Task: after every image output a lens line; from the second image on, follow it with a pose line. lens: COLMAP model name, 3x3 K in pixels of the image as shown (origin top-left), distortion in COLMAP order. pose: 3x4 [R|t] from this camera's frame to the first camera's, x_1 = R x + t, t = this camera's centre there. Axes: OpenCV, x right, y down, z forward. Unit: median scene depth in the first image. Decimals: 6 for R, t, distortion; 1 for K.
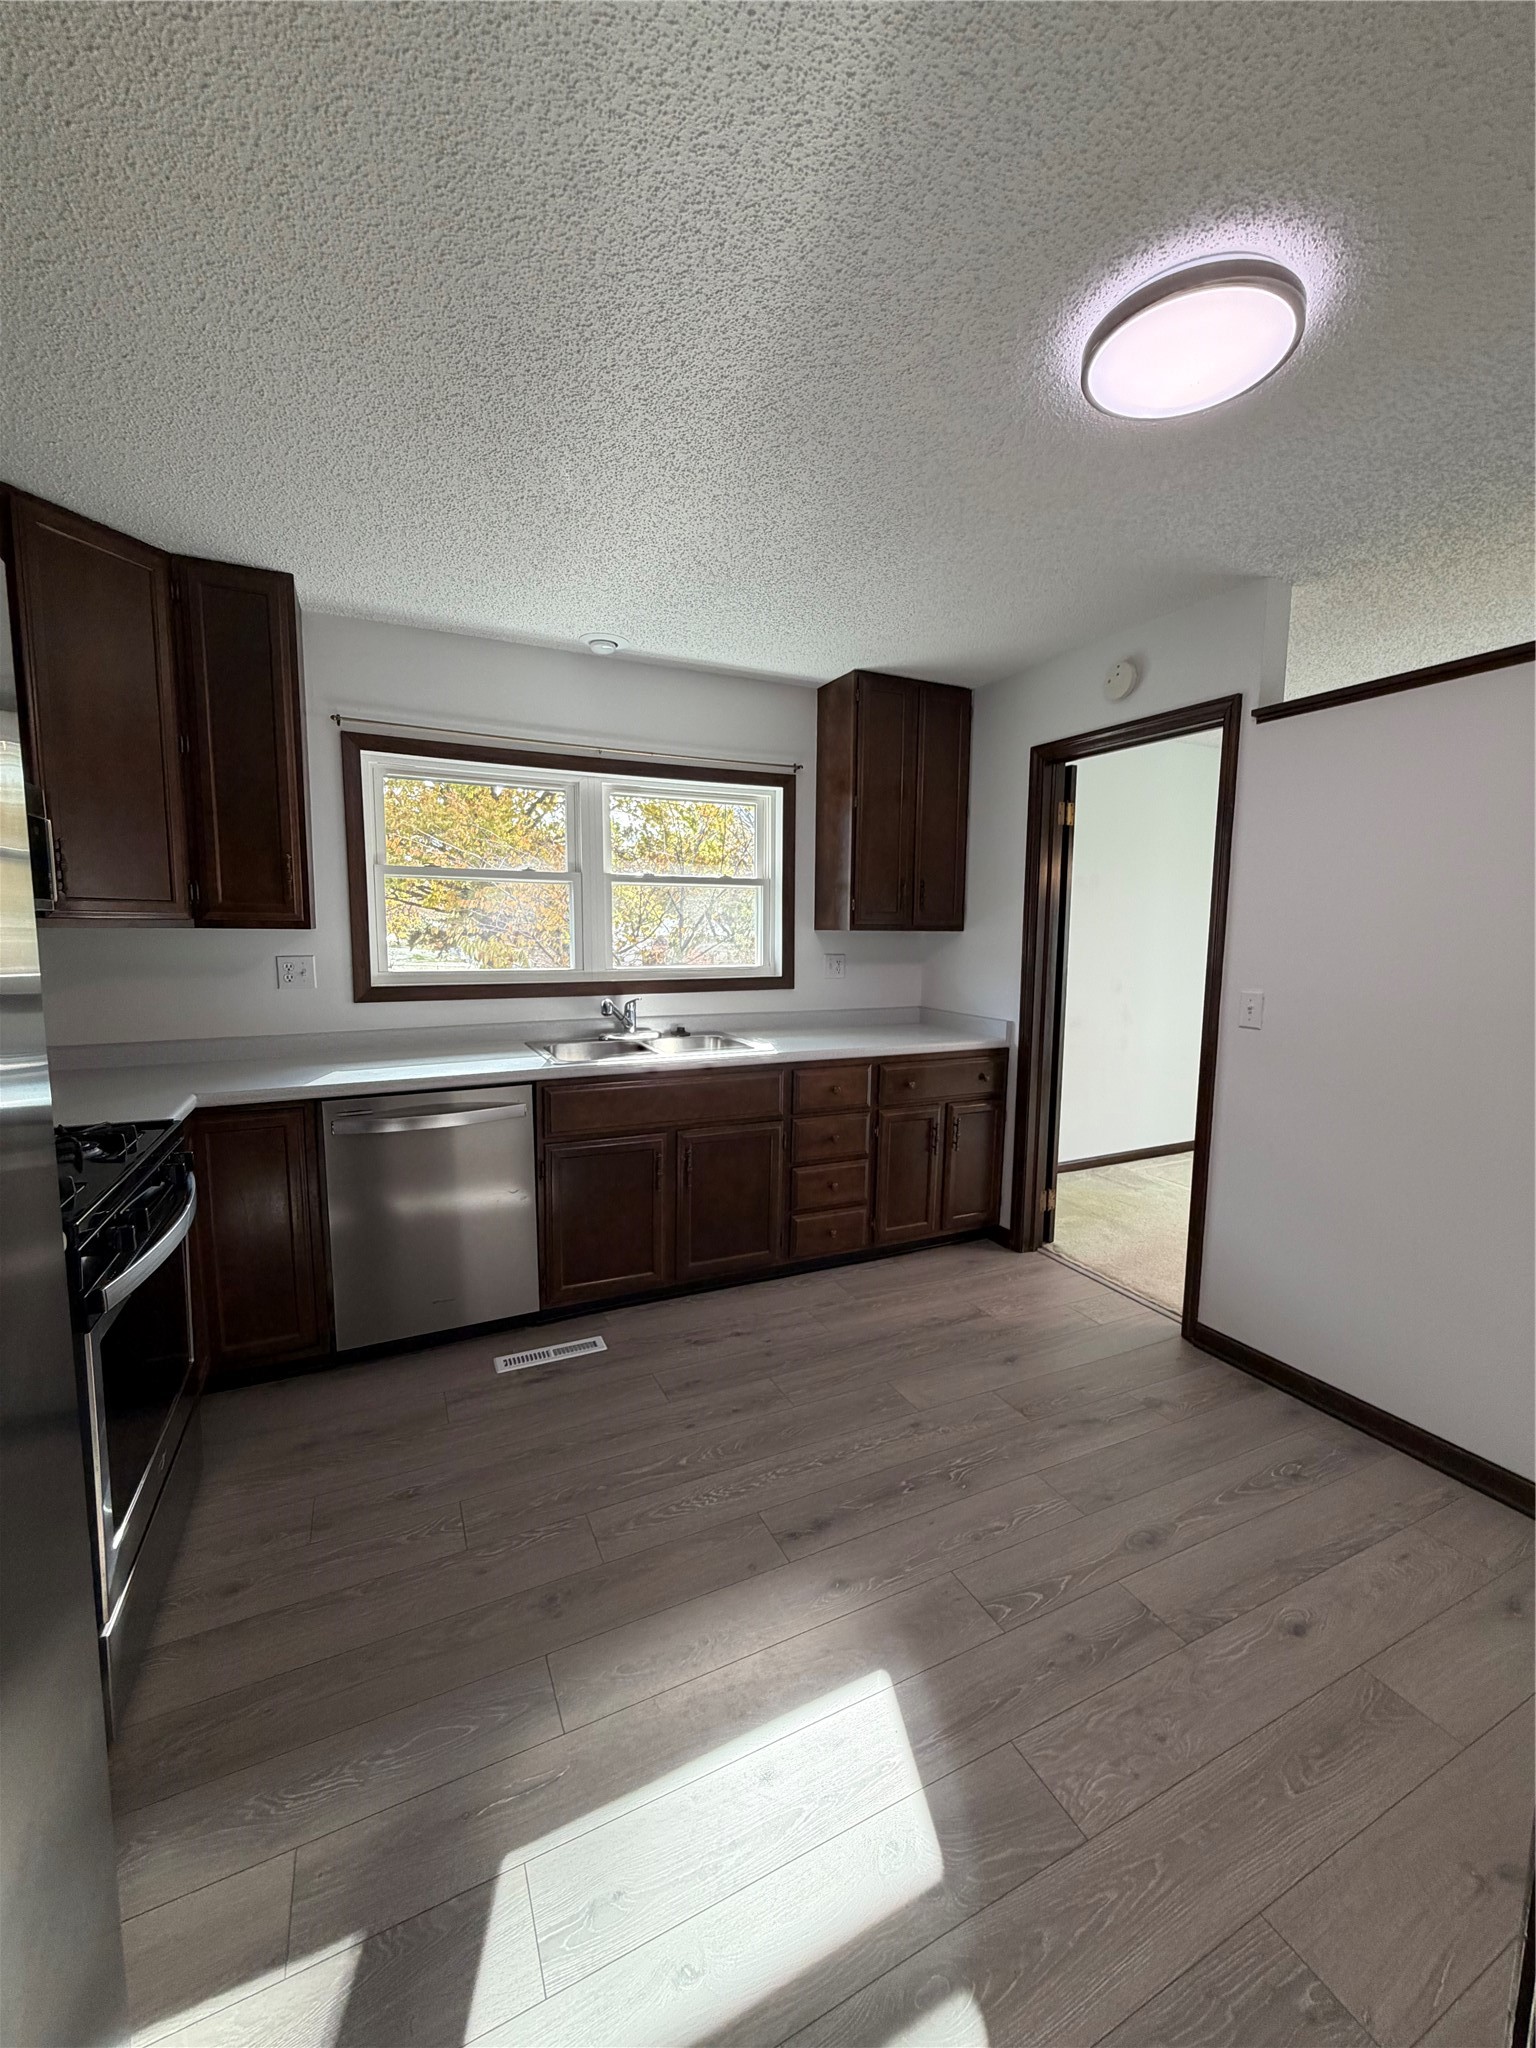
lens RADIAL K [[812.9, 0, 770.0], [0, 812.9, 1016.7], [0, 0, 1]] dist [0.000286, 0.000169]
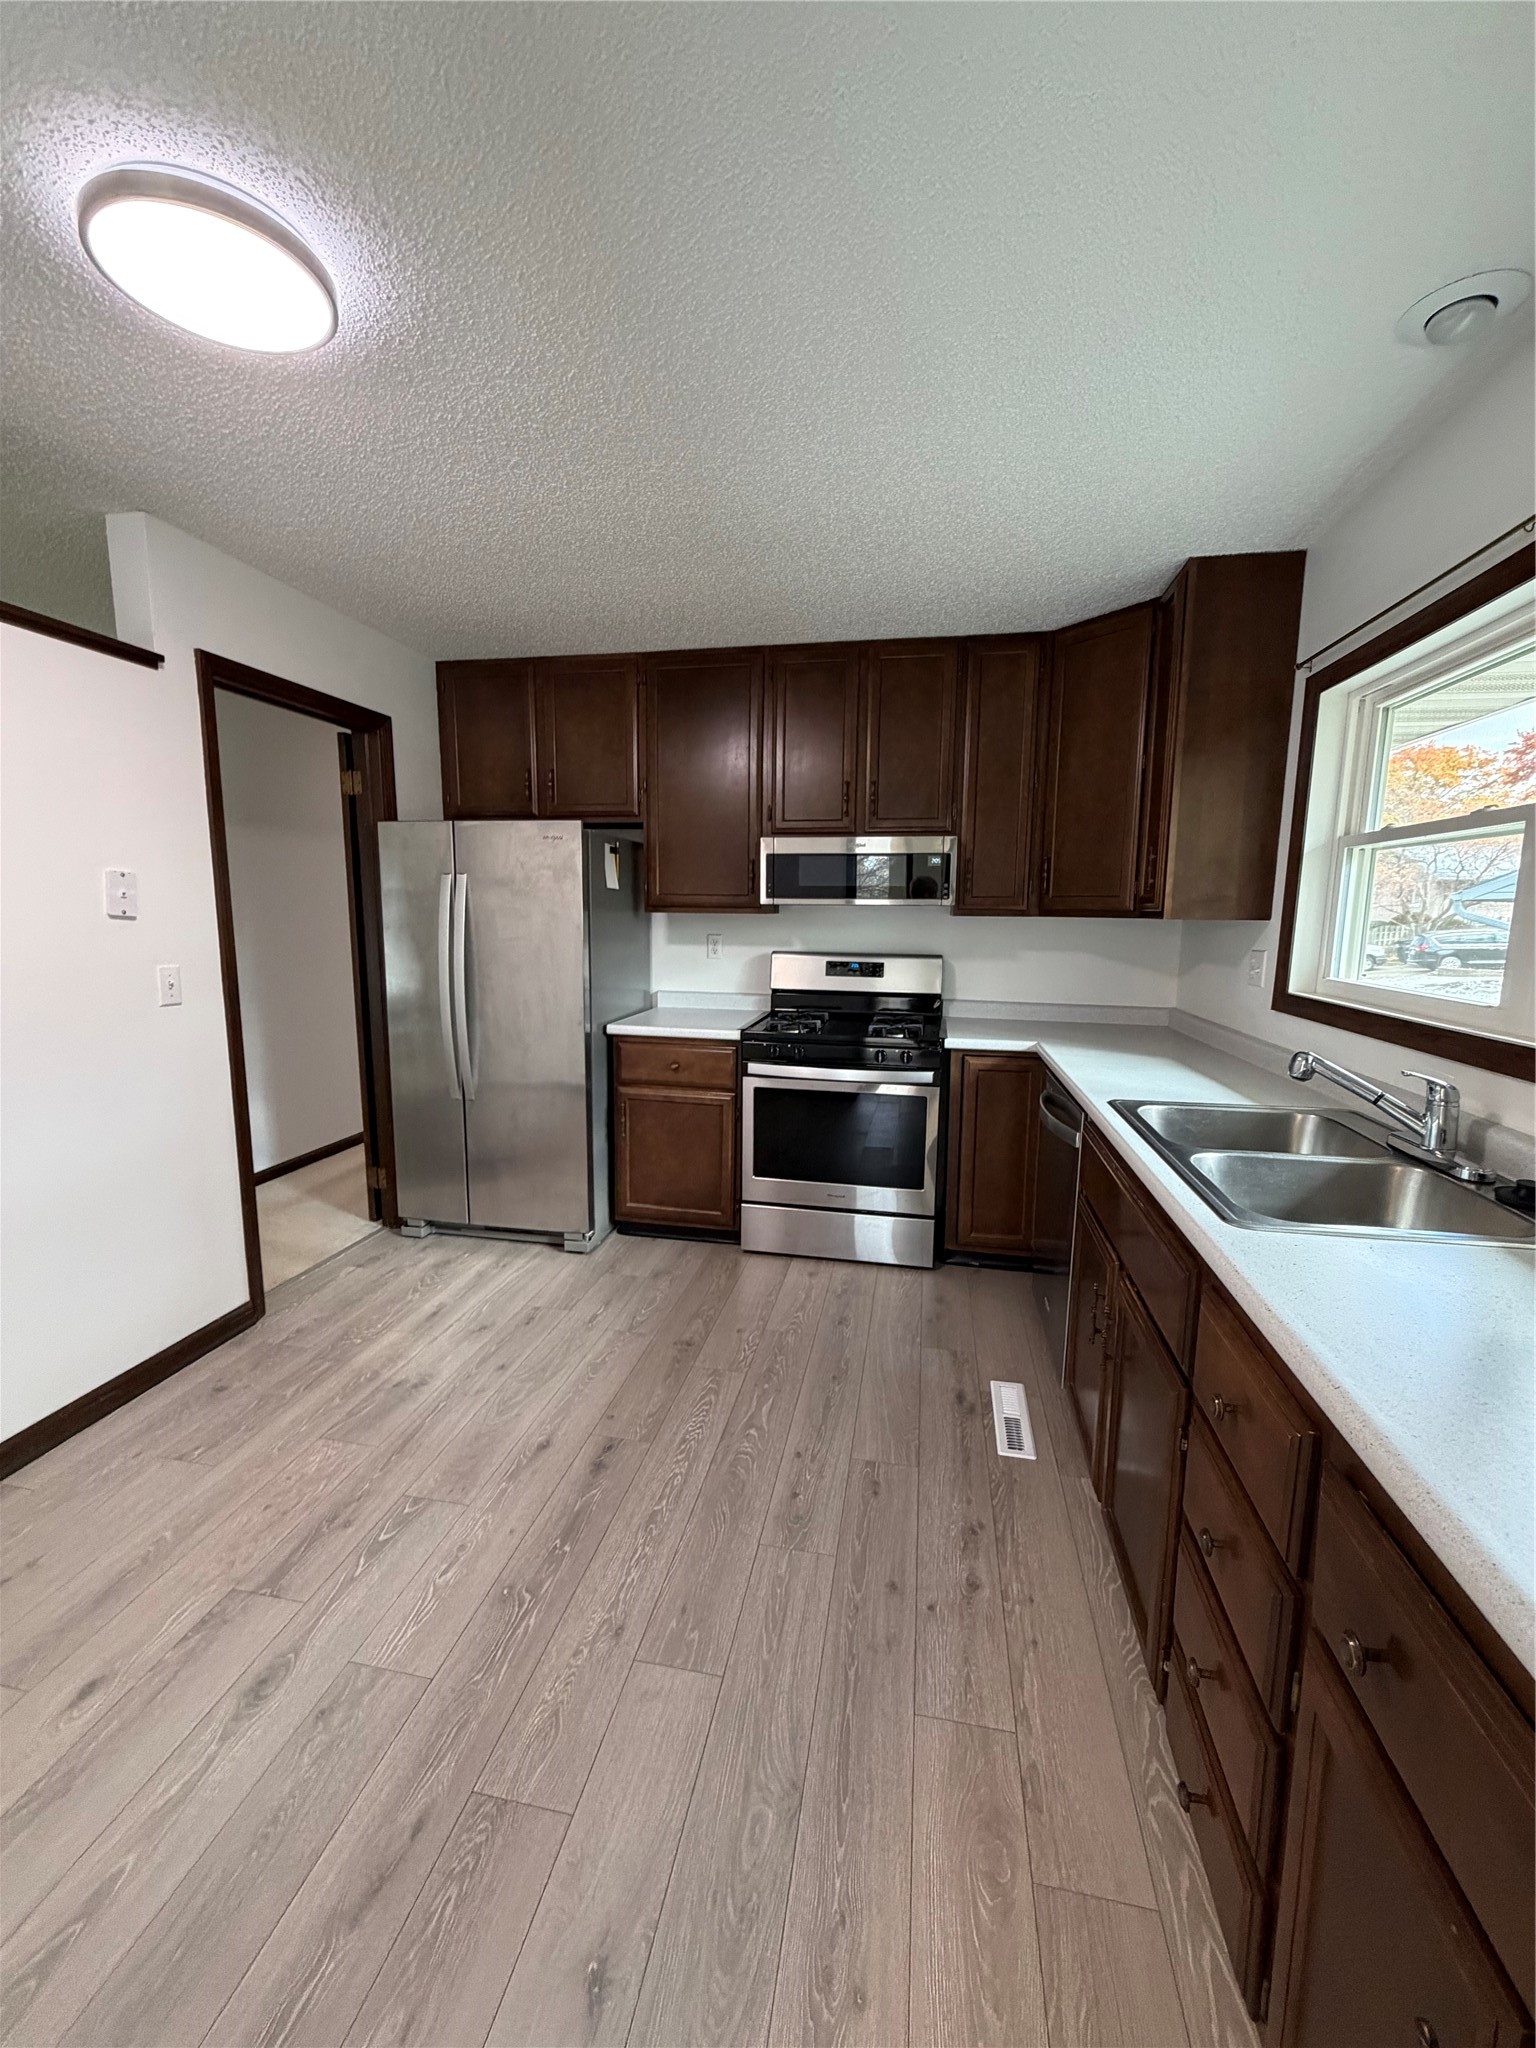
lens RADIAL K [[812.9, 0, 769.3], [0, 812.9, 1024.0], [0, 0, 1]] dist [0.000286, 0.000169]
pose [[-0.597501, 0.093941, -0.796347, 0.653473], [-0.105990, 0.975148, 0.194559, -0.156838], [0.794833, 0.200654, -0.572695, 1.511326]]
